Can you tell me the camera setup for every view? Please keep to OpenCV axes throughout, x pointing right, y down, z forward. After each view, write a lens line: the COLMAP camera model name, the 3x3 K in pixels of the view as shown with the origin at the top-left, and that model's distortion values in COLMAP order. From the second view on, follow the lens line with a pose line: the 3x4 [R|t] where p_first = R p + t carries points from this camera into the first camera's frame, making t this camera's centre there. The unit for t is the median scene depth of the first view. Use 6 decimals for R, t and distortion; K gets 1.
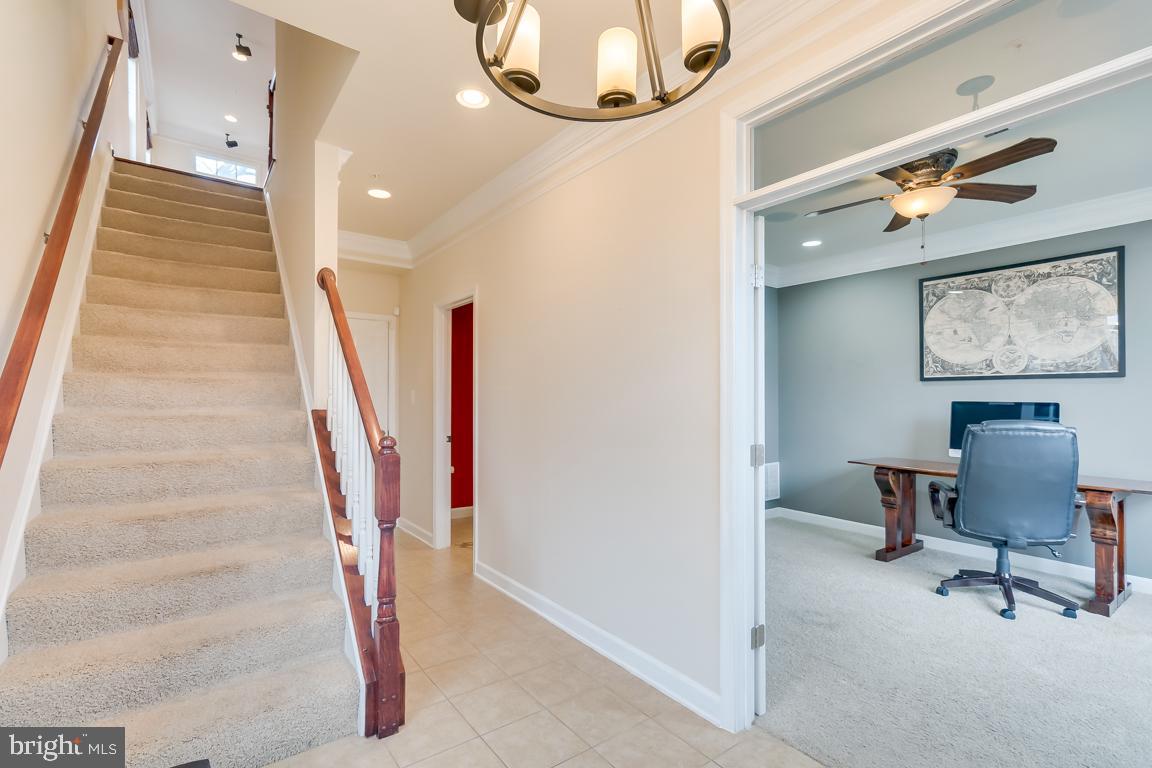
lens RADIAL K [[525.2, 0, 572.1], [0, 525.2, 393.5], [0, 0, 1]] dist [0.009553, 0.001725]
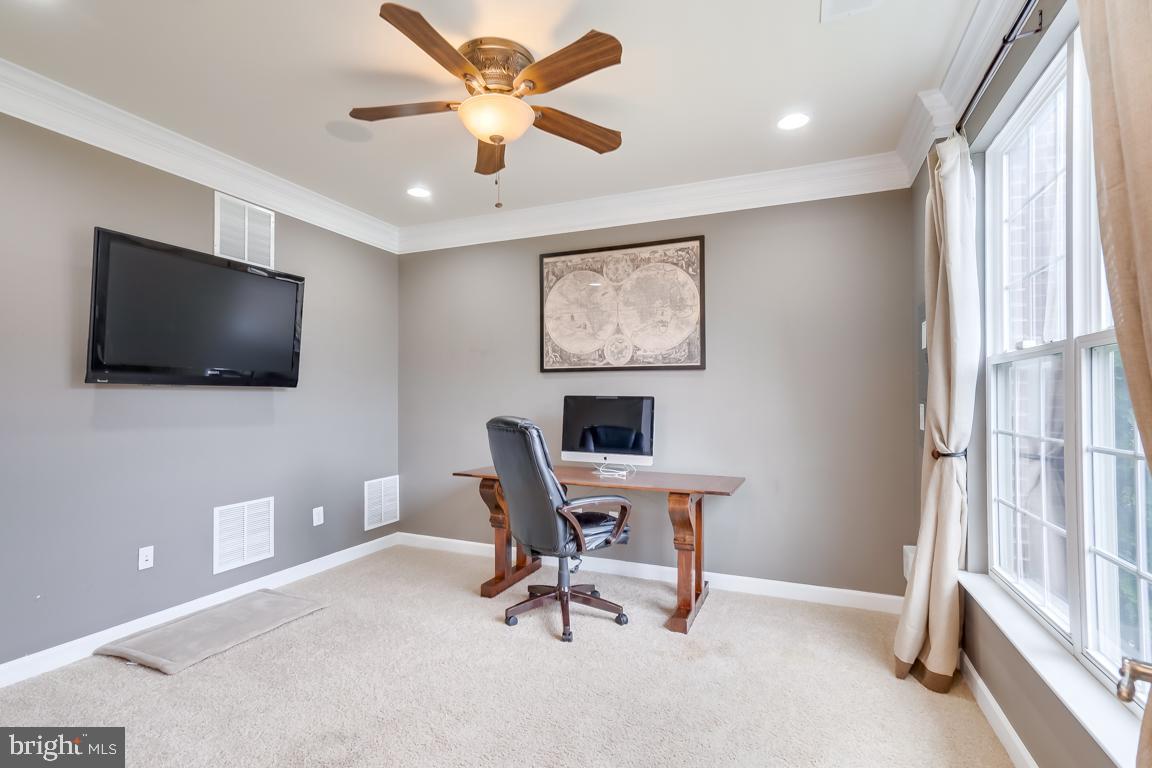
lens RADIAL K [[543.1, 0, 574.5], [0, 543.1, 391.4], [0, 0, 1]] dist [0.006441, 0.000974]
pose [[0.861470, 0.000129, 0.507808, 0.285963], [-0.000932, 0.999999, 0.001327, 0.006647], [-0.507807, -0.001617, 0.861469, 0.229293]]
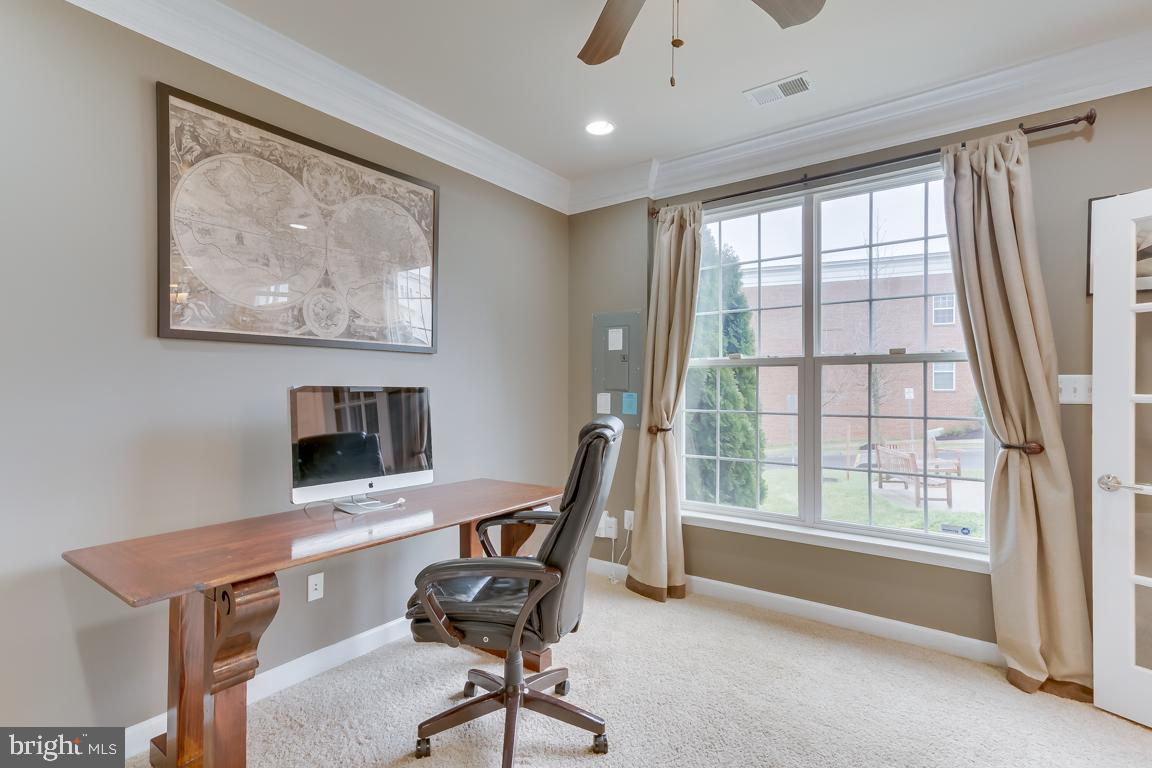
lens RADIAL K [[543.1, 0, 577.5], [0, 543.1, 384.6], [0, 0, 1]] dist [0.006441, 0.000974]
pose [[-0.301125, 0.004423, 0.953574, 0.187405], [-0.004089, 0.999974, -0.005930, 0.015904], [-0.953576, -0.005685, -0.301099, 0.923585]]
